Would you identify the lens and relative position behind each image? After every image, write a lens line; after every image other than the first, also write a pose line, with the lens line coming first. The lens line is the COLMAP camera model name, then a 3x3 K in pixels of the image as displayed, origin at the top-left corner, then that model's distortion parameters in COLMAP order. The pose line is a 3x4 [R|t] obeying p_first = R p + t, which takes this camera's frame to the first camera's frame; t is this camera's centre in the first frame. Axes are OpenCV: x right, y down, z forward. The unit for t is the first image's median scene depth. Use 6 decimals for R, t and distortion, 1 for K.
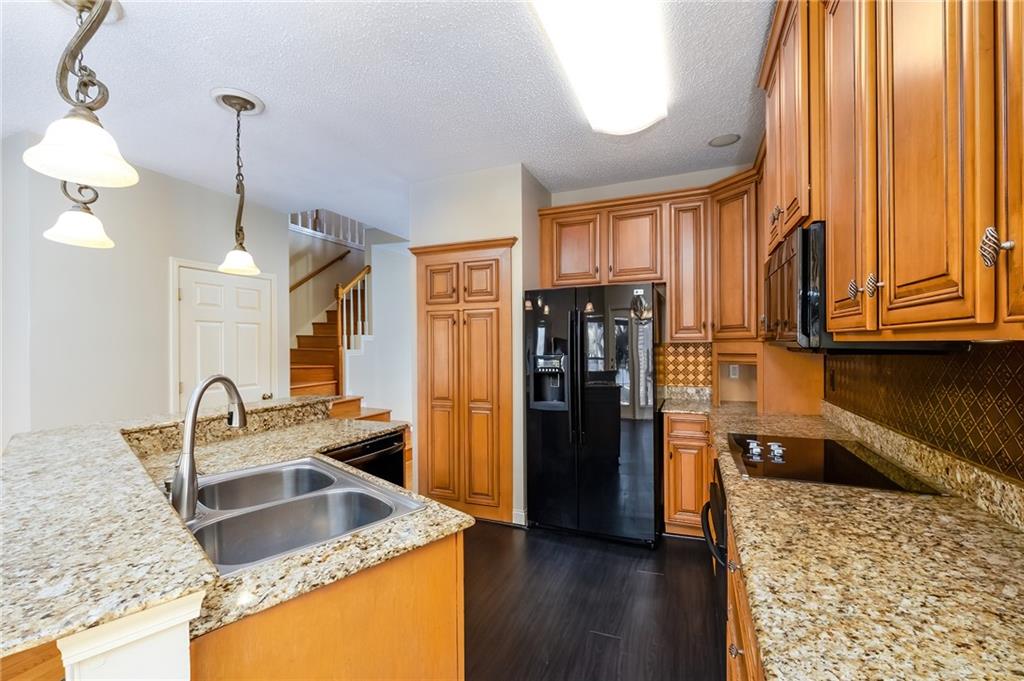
lens RADIAL K [[428.2, 0, 515.6], [0, 428.2, 334.8], [0, 0, 1]] dist [0.000266, 0.000185]
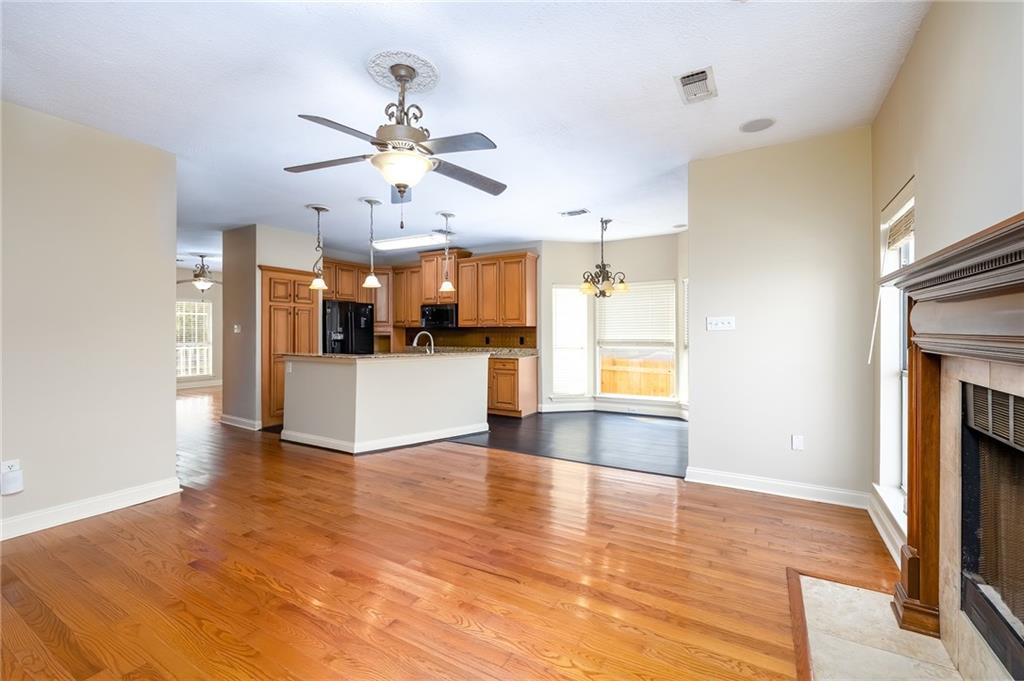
lens RADIAL K [[430.7, 0, 511.8], [0, 430.7, 329.1], [0, 0, 1]] dist [-0.000285, 0.000310]
pose [[0.142362, 0.006660, 0.989792, -1.786322], [-0.028227, 0.999598, -0.002666, 0.014359], [-0.989412, -0.027559, 0.142493, -0.164950]]
